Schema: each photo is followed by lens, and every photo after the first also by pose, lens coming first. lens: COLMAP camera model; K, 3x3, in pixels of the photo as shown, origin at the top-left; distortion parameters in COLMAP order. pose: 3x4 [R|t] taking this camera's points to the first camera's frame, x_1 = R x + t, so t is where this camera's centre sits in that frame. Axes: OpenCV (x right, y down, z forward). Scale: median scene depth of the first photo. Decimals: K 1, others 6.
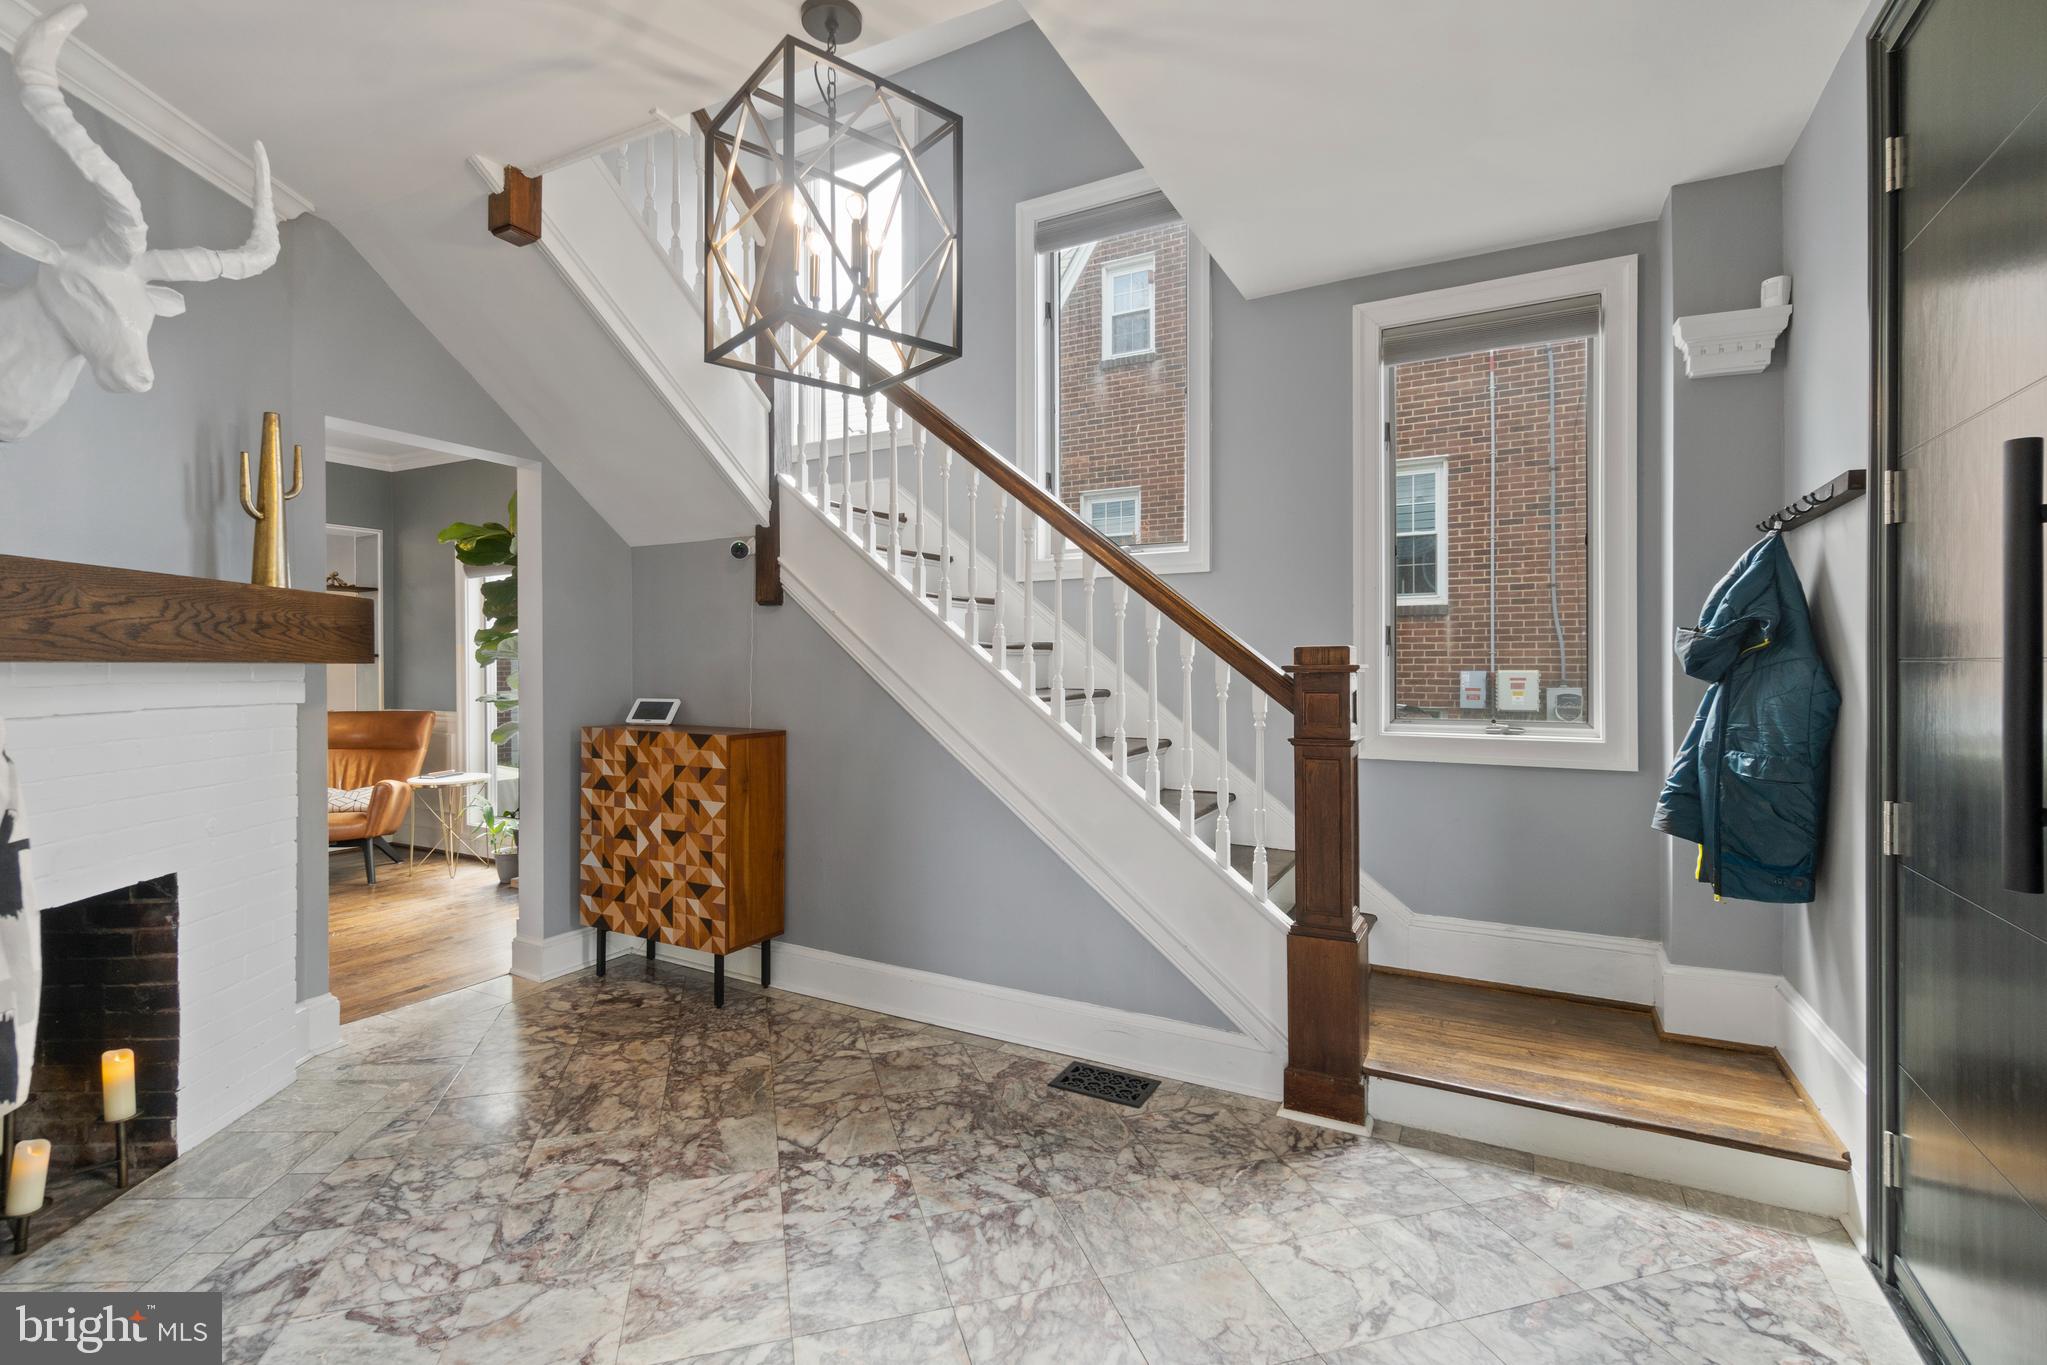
lens RADIAL K [[905.8, 0, 1005.1], [0, 905.8, 666.4], [0, 0, 1]] dist [-0.005263, 0.001291]
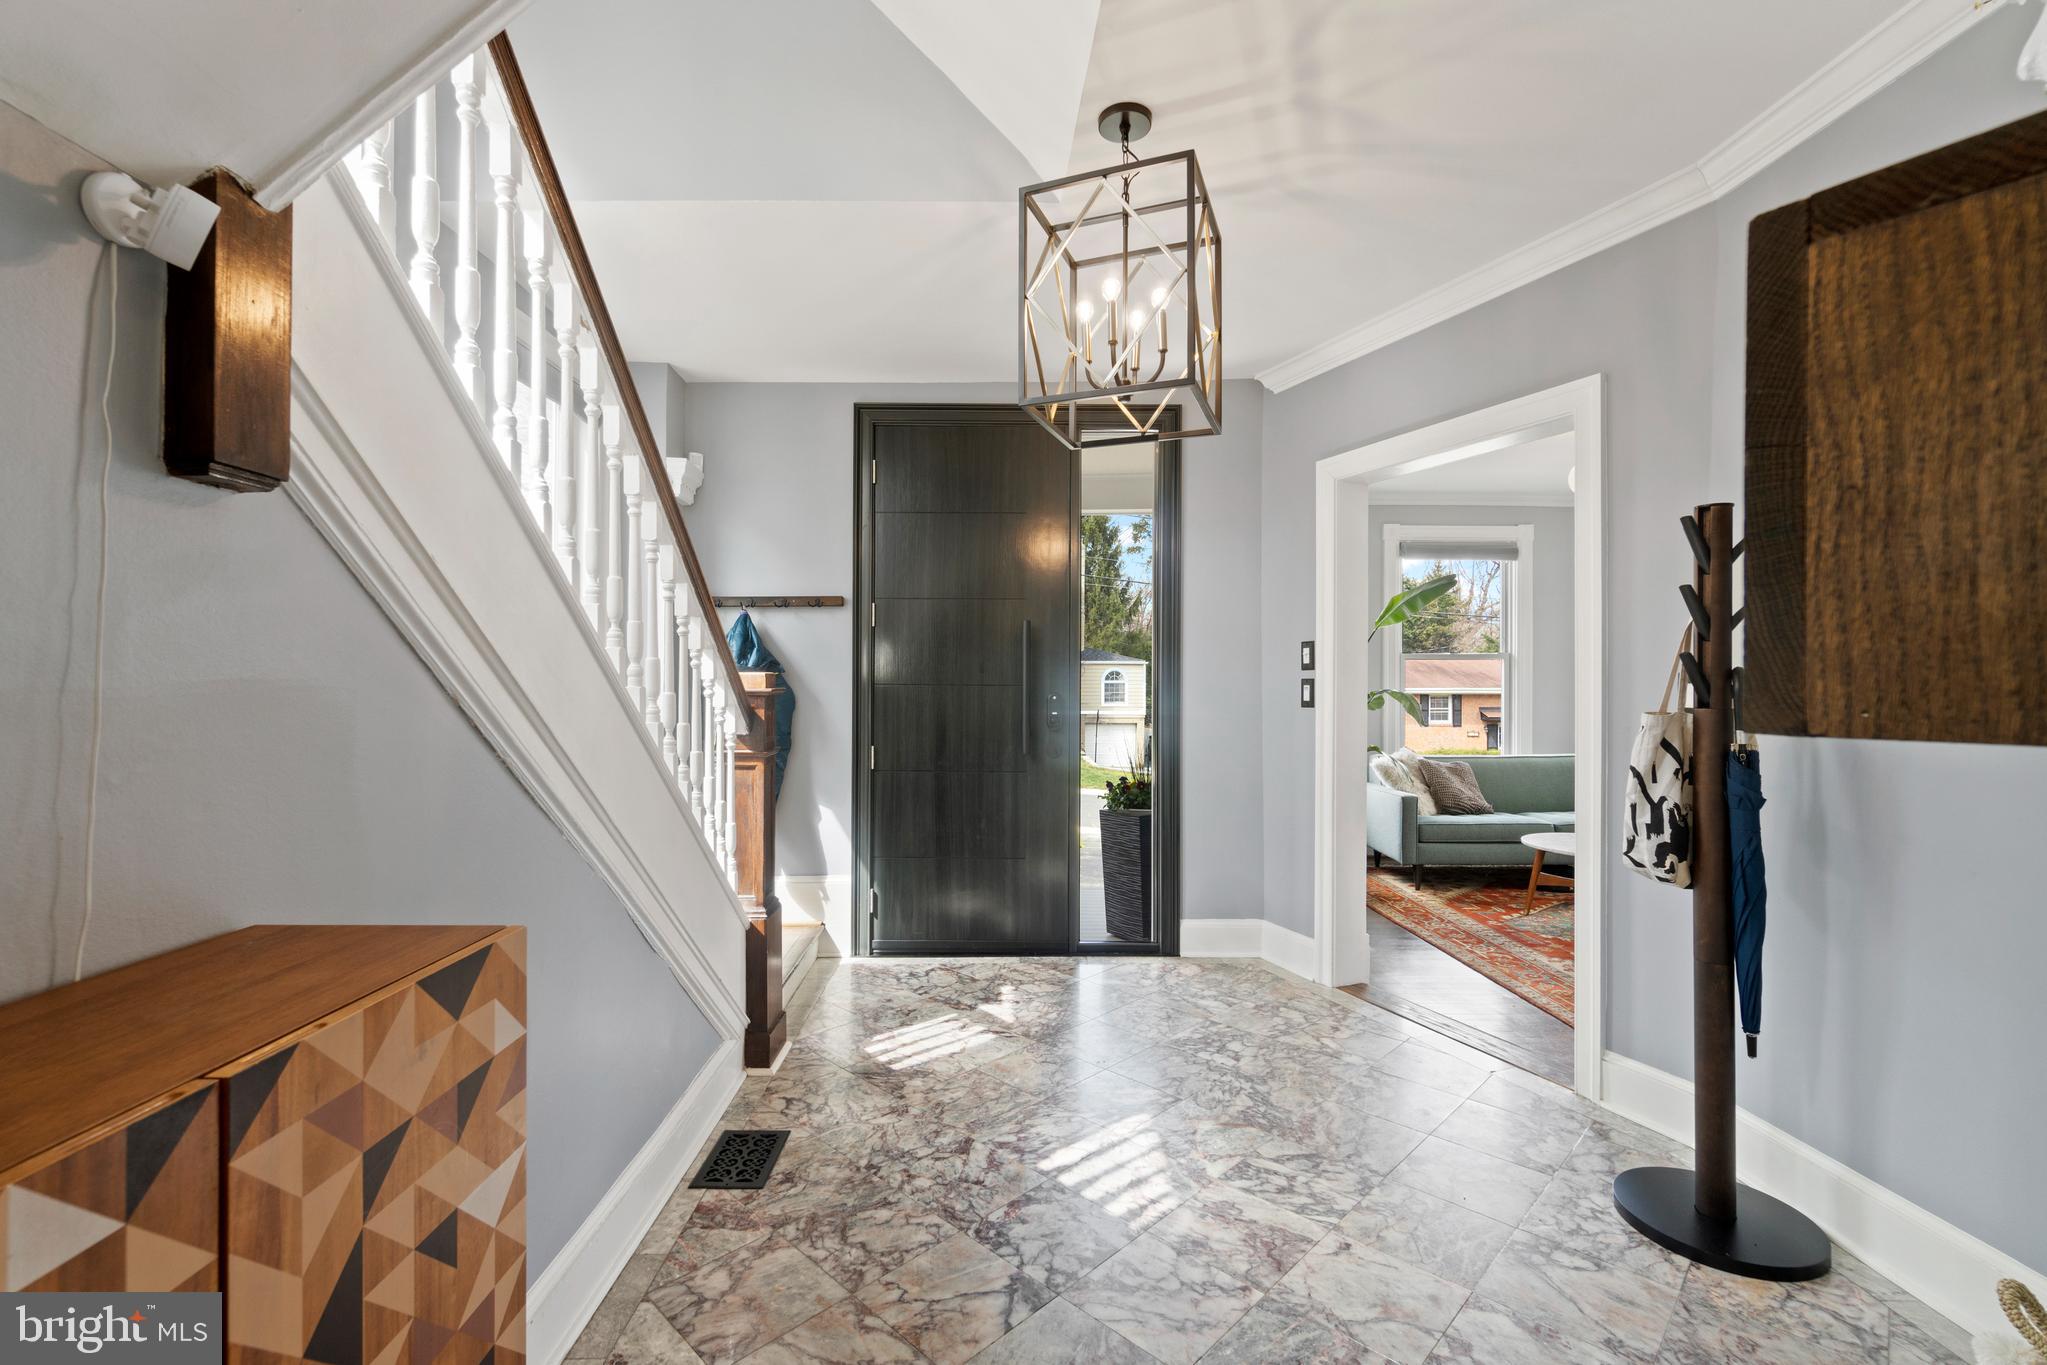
lens RADIAL K [[905.8, 0, 1005.7], [0, 905.8, 681.0], [0, 0, 1]] dist [-0.005263, 0.001291]
pose [[-0.483416, -0.002776, 0.875387, -0.942841], [-0.000543, 0.999996, 0.002871, -0.013627], [-0.875391, 0.000913, -0.483415, 1.429052]]
